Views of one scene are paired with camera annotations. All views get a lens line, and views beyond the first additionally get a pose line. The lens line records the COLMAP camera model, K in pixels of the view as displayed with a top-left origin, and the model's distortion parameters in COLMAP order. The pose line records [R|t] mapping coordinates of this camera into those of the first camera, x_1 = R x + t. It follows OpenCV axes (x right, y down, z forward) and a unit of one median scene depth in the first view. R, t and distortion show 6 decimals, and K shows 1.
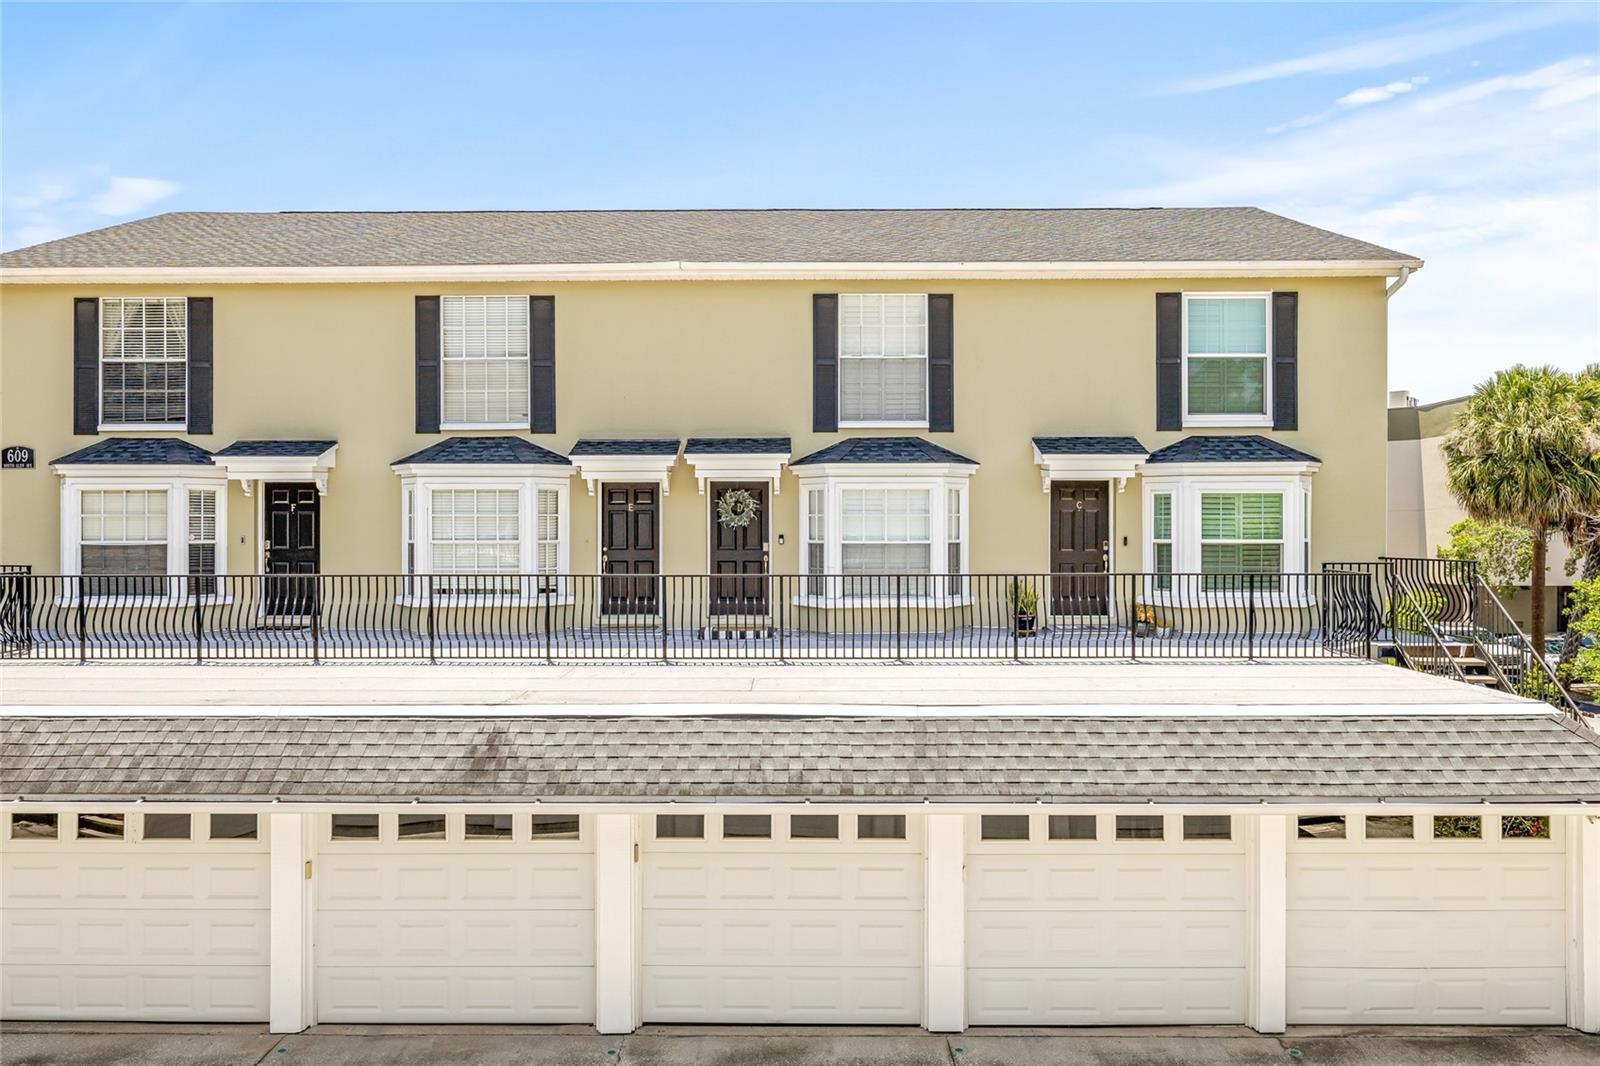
lens RADIAL K [[1280.3, 0, 796.2], [0, 1280.3, 477.6], [0, 0, 1]] dist [-0.004707, 0.000214]
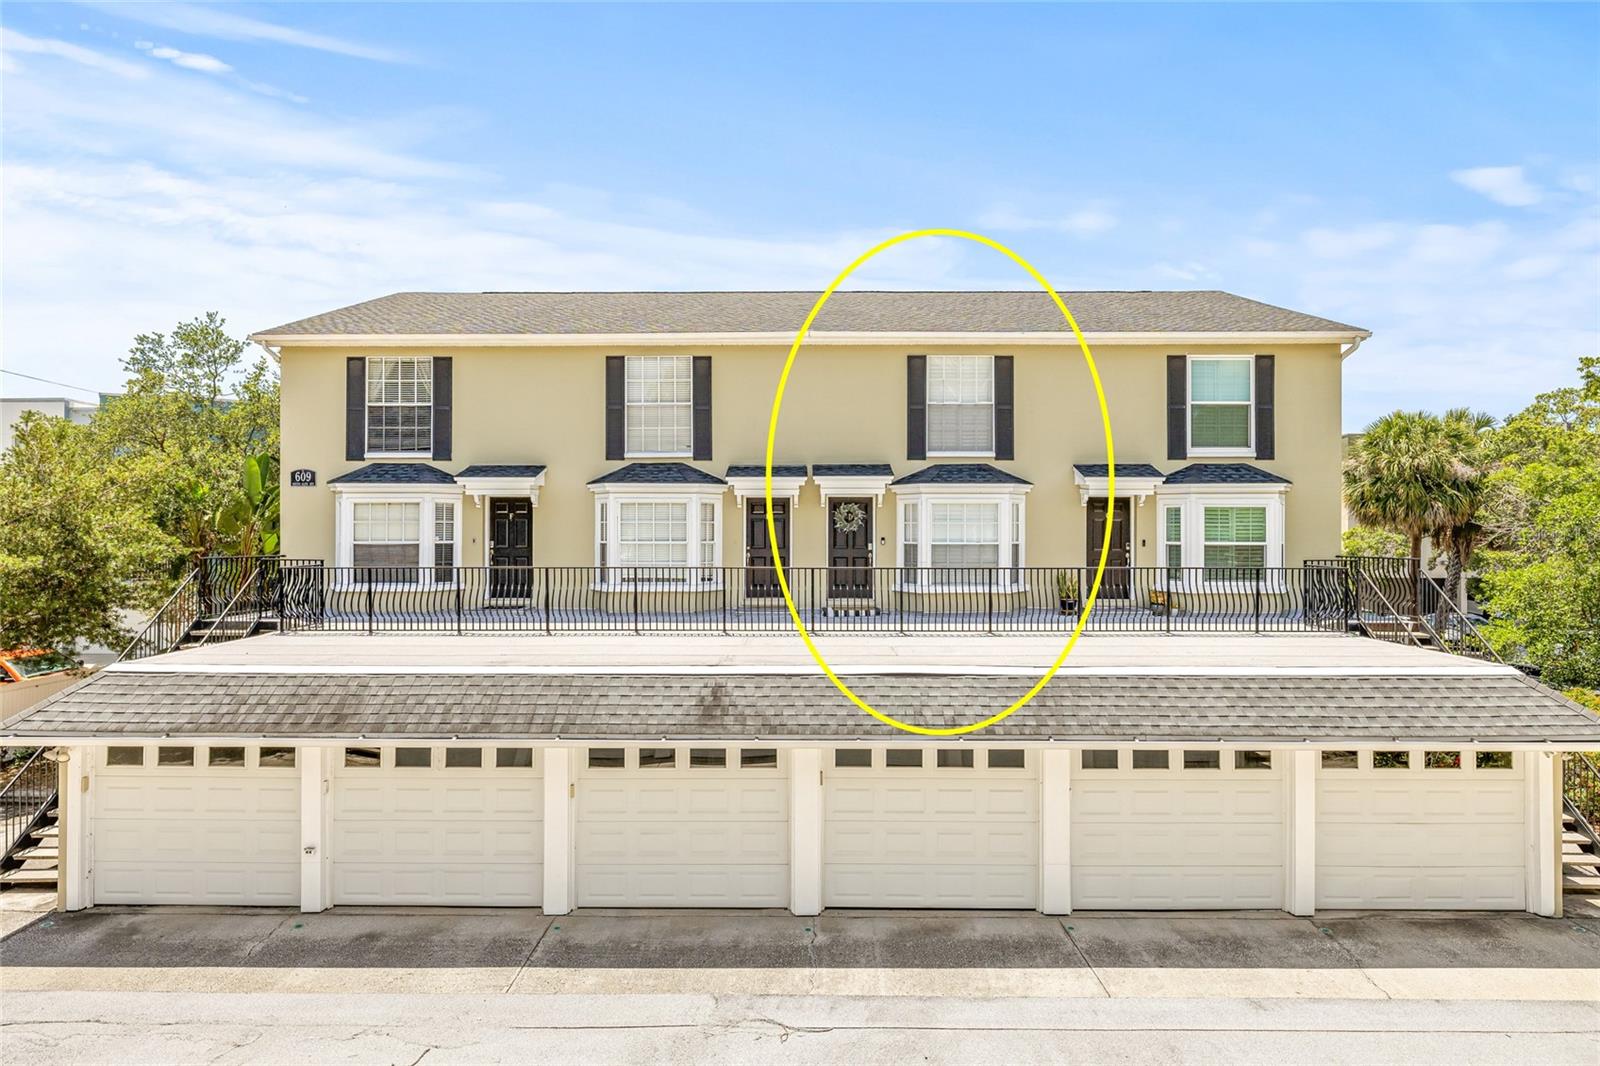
lens RADIAL K [[967.4, 0, 802.3], [0, 967.4, 491.4], [0, 0, 1]] dist [0.000328, -0.001332]
pose [[0.999995, 0.002378, 0.002004, -0.100344], [-0.002371, 0.999992, -0.003331, 0.000460], [-0.002012, 0.003326, 0.999992, 0.000422]]
